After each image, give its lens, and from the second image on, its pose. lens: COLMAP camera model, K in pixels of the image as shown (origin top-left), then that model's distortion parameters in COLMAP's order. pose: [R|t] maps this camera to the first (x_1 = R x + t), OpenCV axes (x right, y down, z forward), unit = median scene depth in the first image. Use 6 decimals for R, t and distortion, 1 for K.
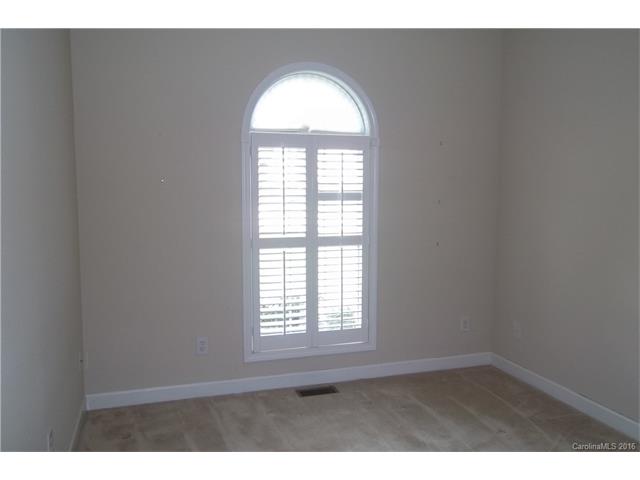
lens RADIAL K [[637.2, 0, 320.0], [0, 637.2, 237.7], [0, 0, 1]] dist [0.024313, 0.000000]
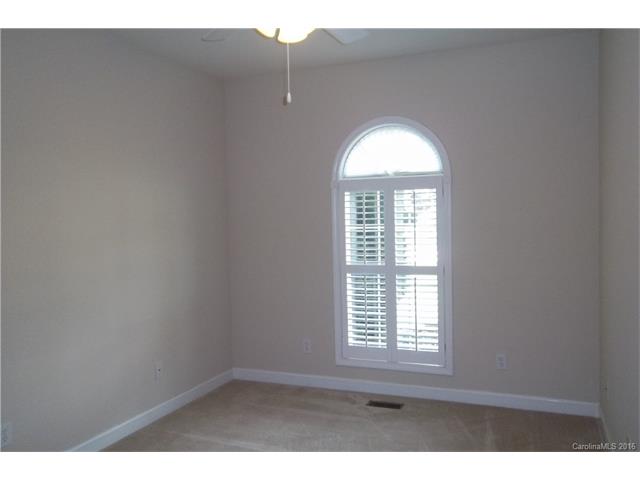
lens RADIAL K [[552.4, 0, 321.0], [0, 552.4, 239.6], [0, 0, 1]] dist [0.033040, 0.012571]
pose [[0.746599, 0.012162, -0.665163, 0.553095], [-0.036142, 0.999098, -0.022299, -0.021543], [0.664292, 0.040688, 0.746365, 0.162217]]
